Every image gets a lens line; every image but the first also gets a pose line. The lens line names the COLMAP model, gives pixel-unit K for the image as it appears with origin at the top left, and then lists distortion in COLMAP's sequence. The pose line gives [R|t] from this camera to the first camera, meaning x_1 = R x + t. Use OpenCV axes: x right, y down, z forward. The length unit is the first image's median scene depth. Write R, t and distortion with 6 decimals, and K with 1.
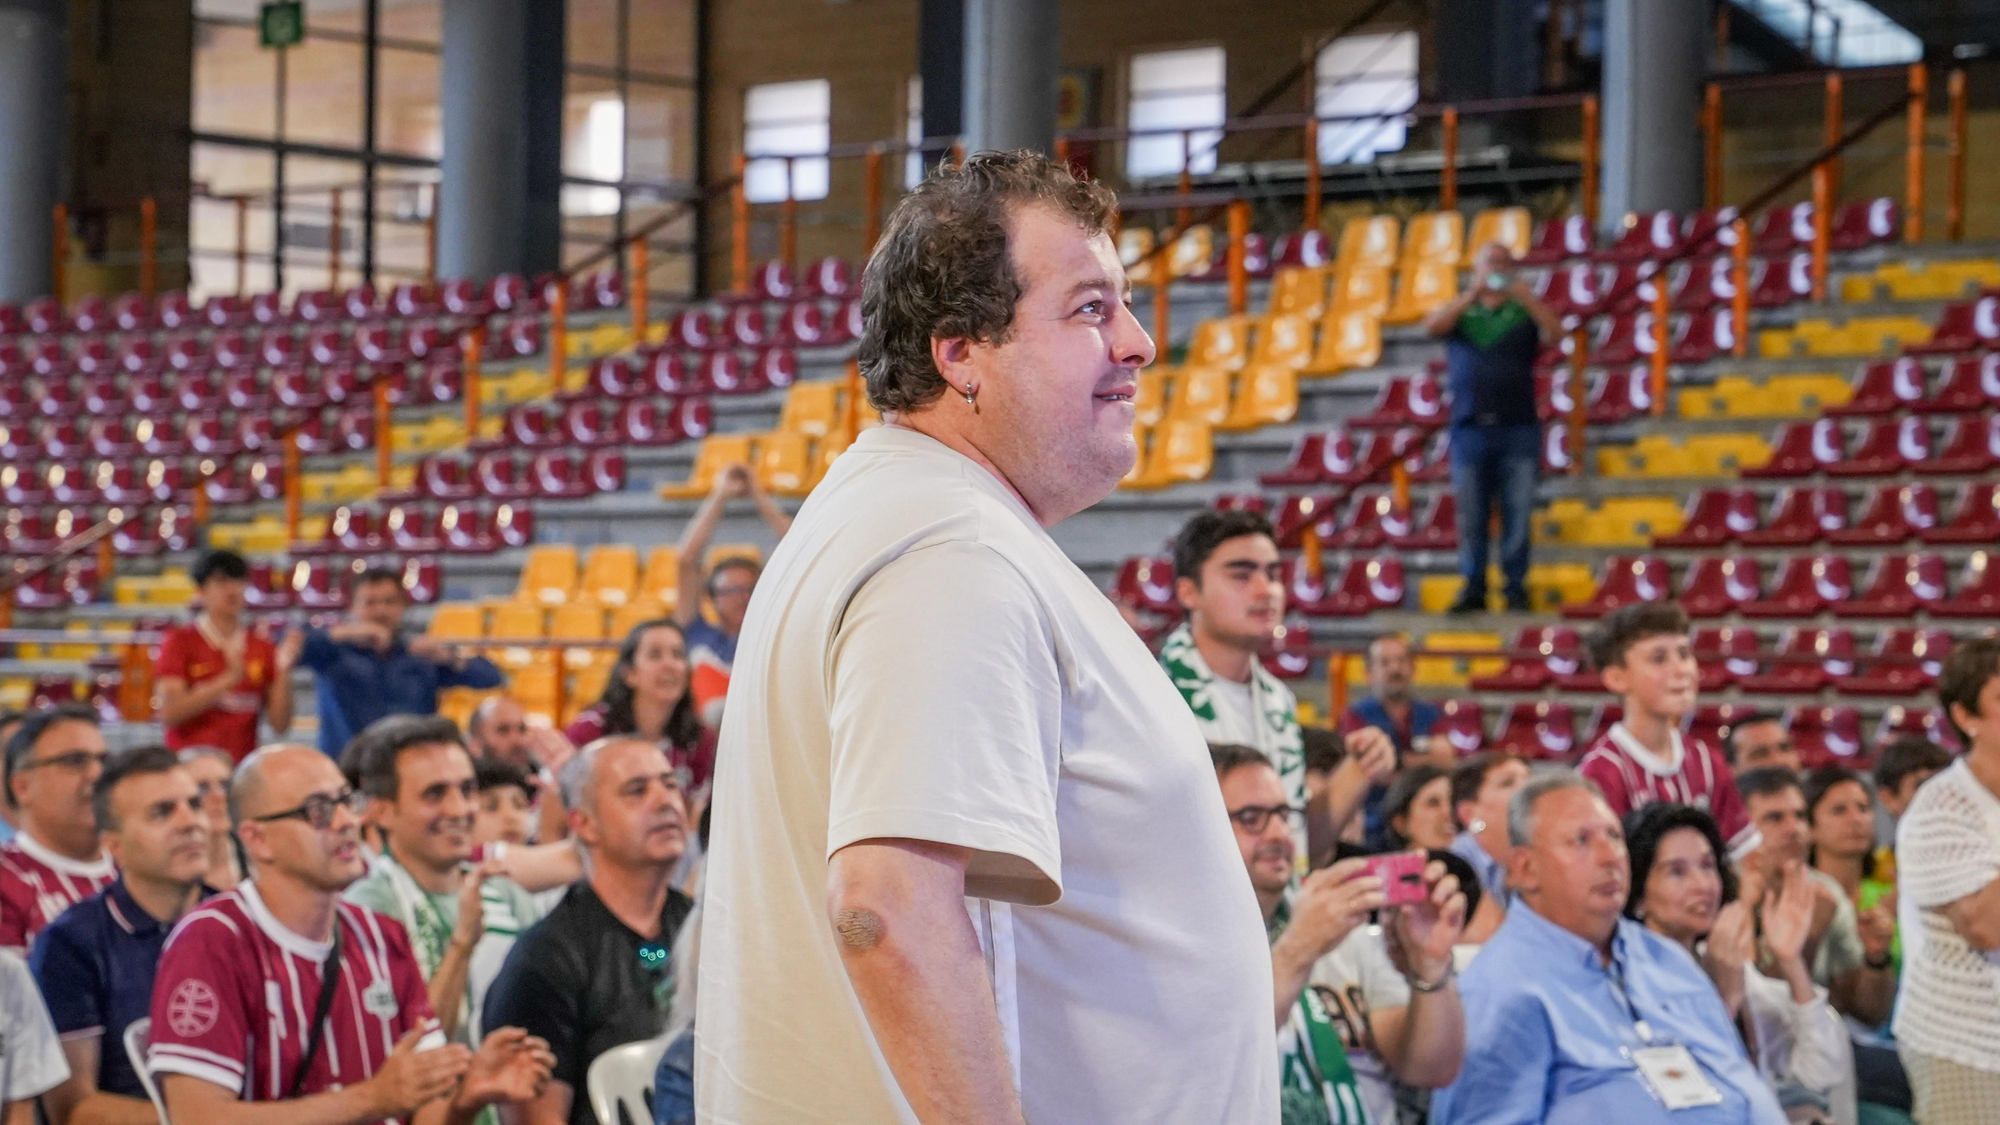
lens RADIAL K [[5245.9, 0, 1000.0], [0, 5245.9, 562.5], [0, 0, 1]] dist [0.029152, 5.253732]
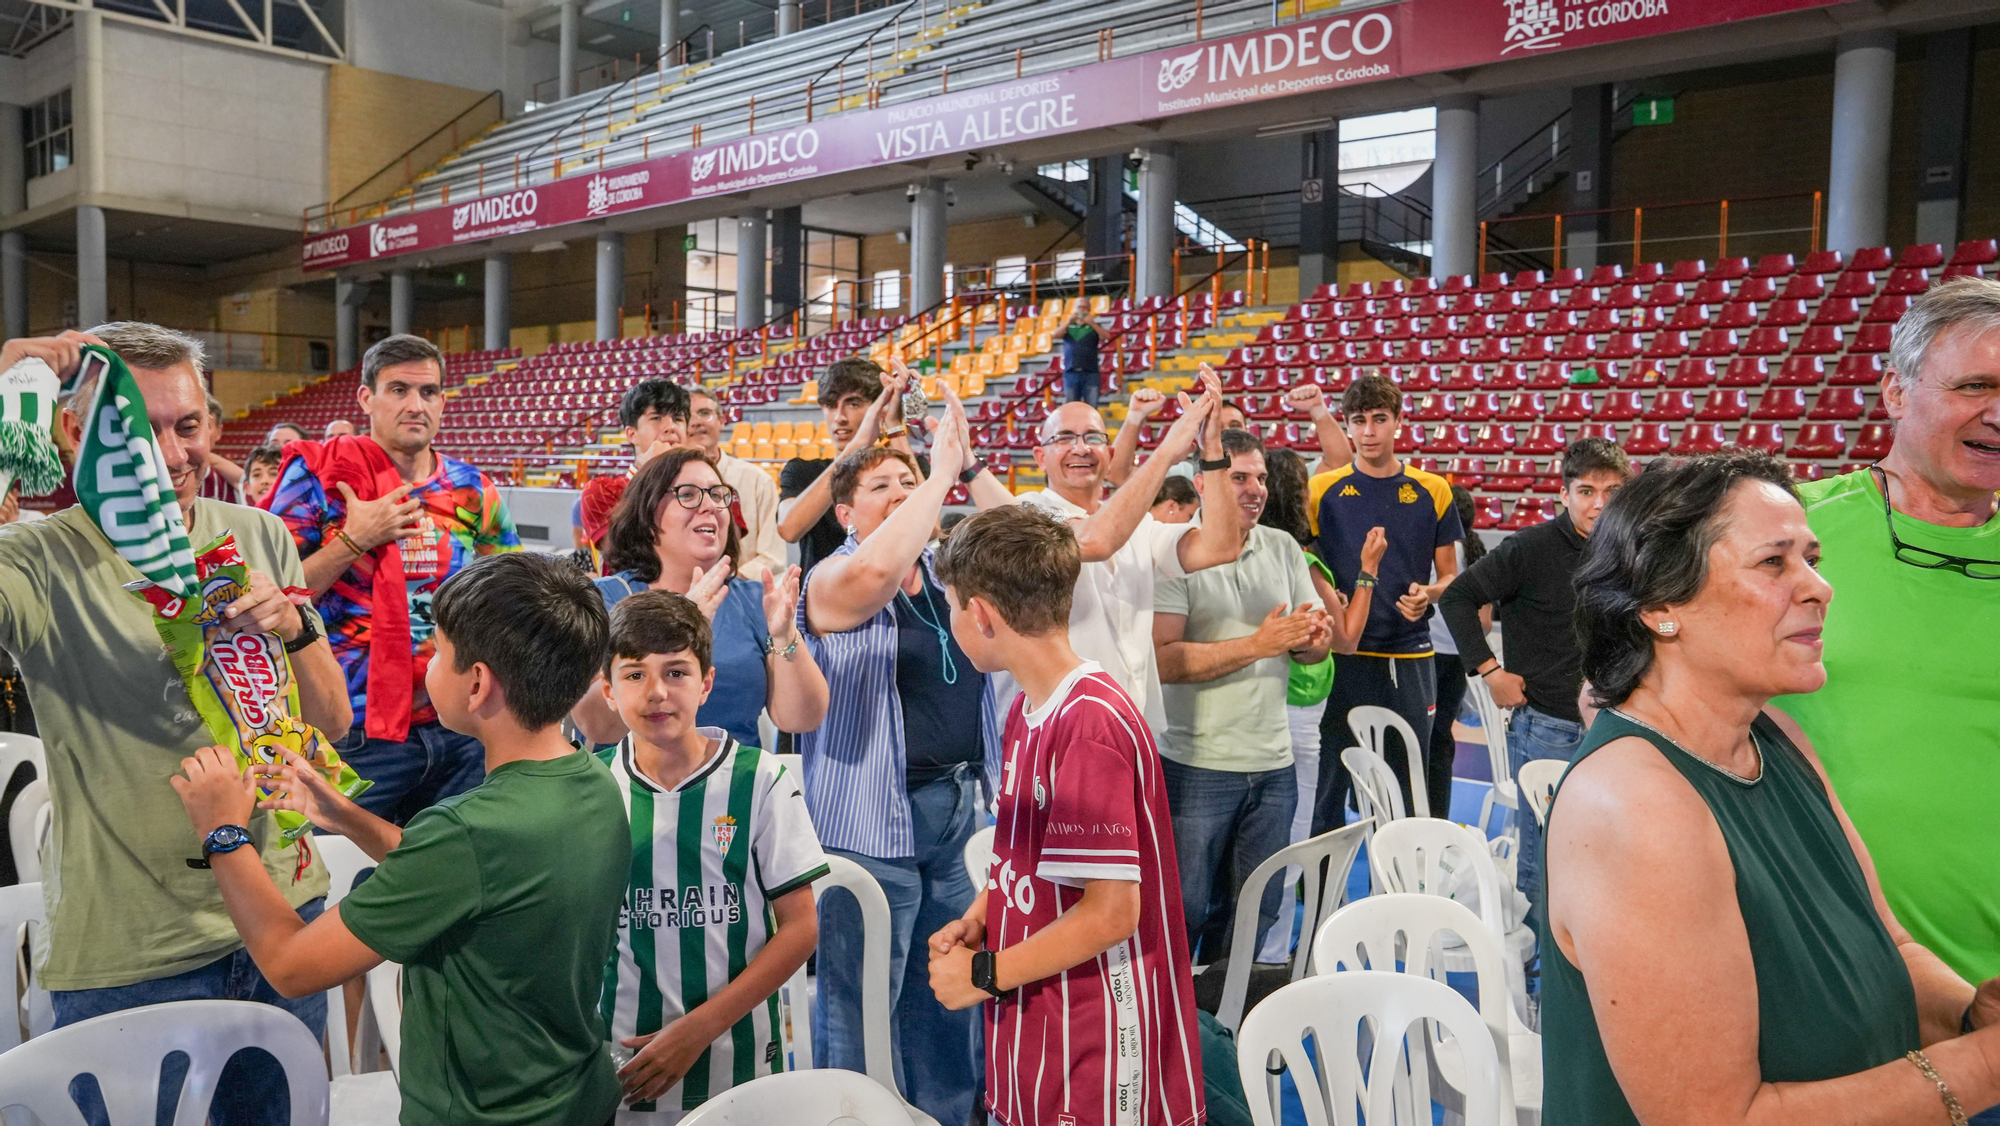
lens RADIAL K [[1445.4, 0, 1000.0], [0, 1445.4, 563.0], [0, 0, 1]] dist [-0.104546, 0.091478]
pose [[0.999993, -0.003712, -0.000727, 0.040984], [0.003764, 0.995454, 0.095166, -0.000864], [0.000370, -0.095168, 0.995461, 0.231188]]
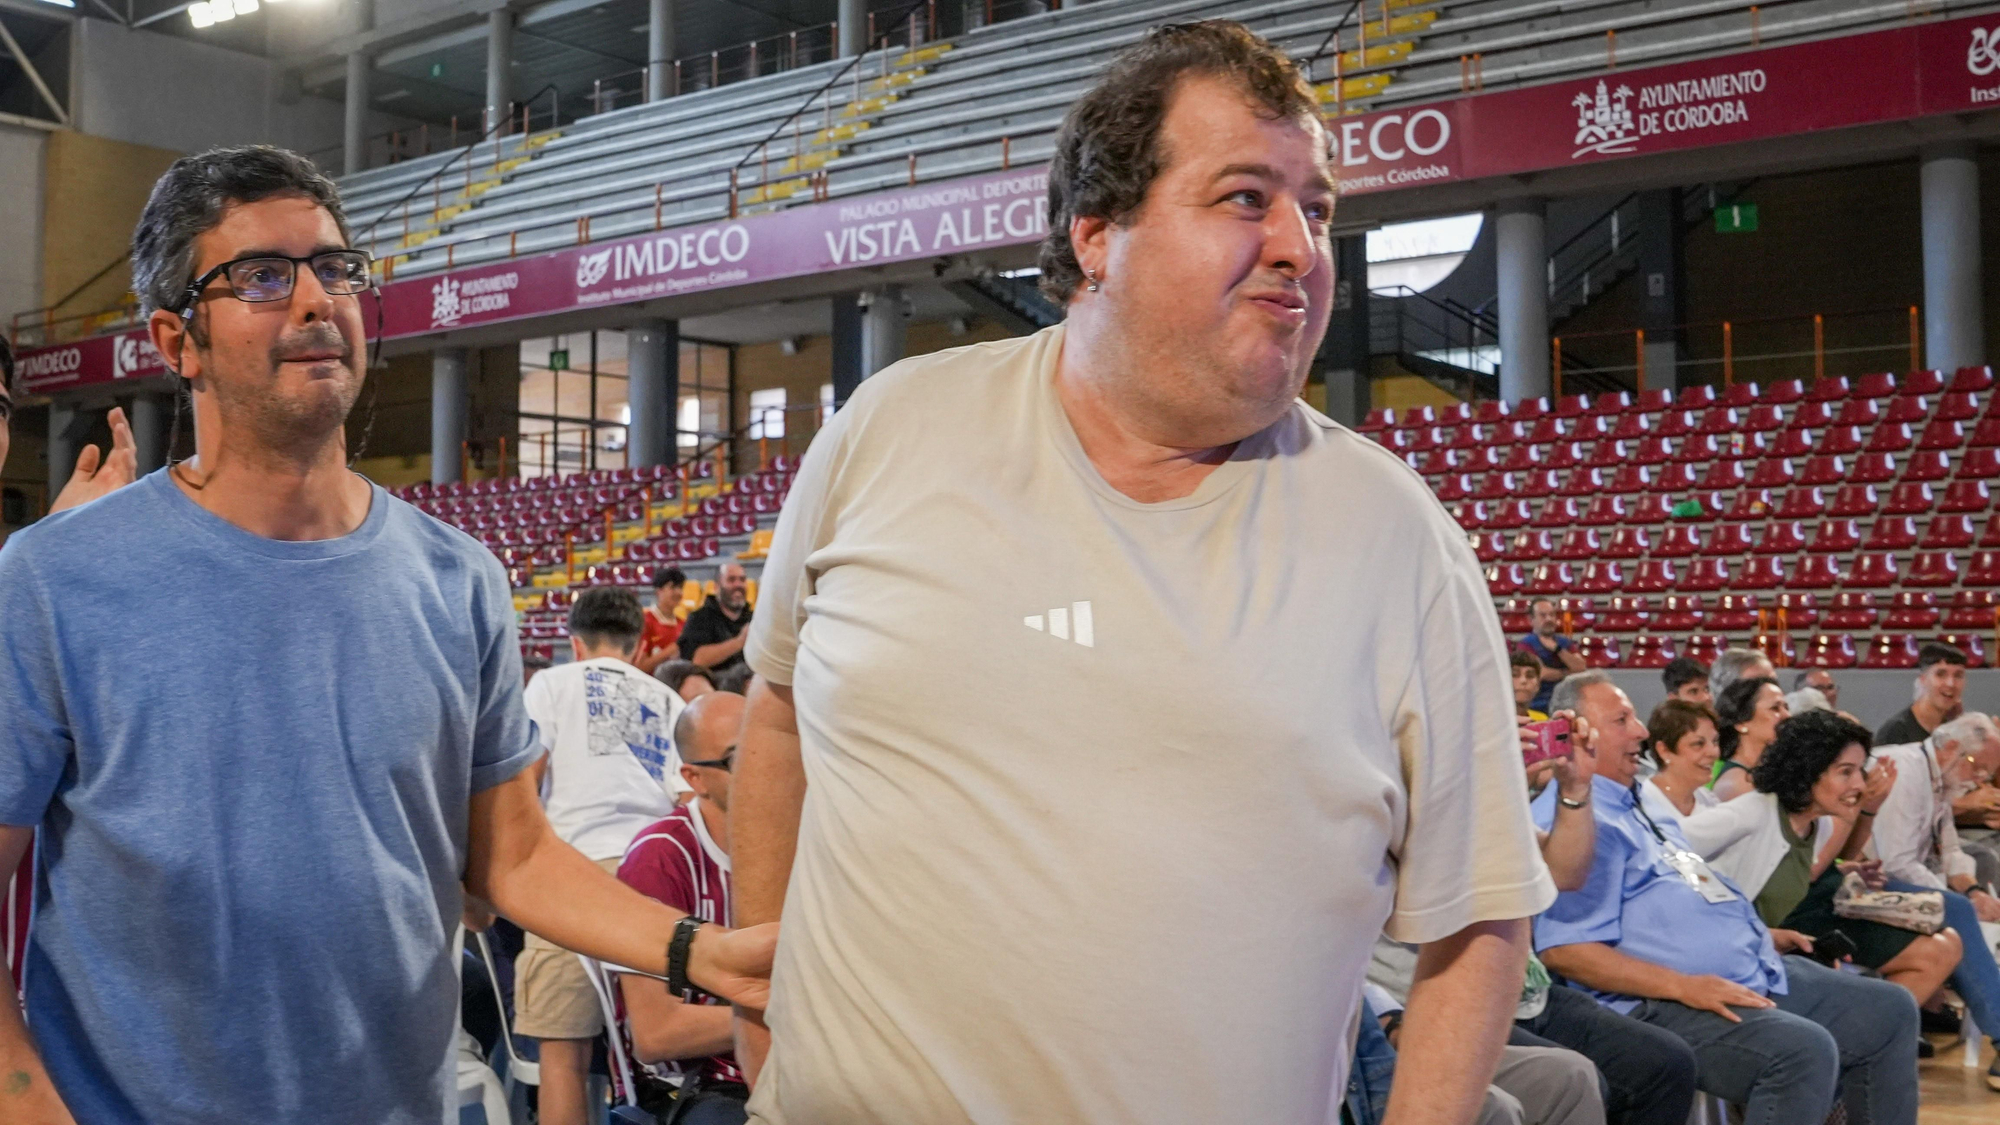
lens RADIAL K [[2039.2, 0, 1000.0], [0, 2039.2, 562.5], [0, 0, 1]] dist [-0.113176, 0.025881]
pose [[0.996315, -0.019814, 0.083454, -0.022796], [0.021034, 0.999684, -0.013760, 0.003315], [-0.083155, 0.015465, 0.996417, 0.117274]]
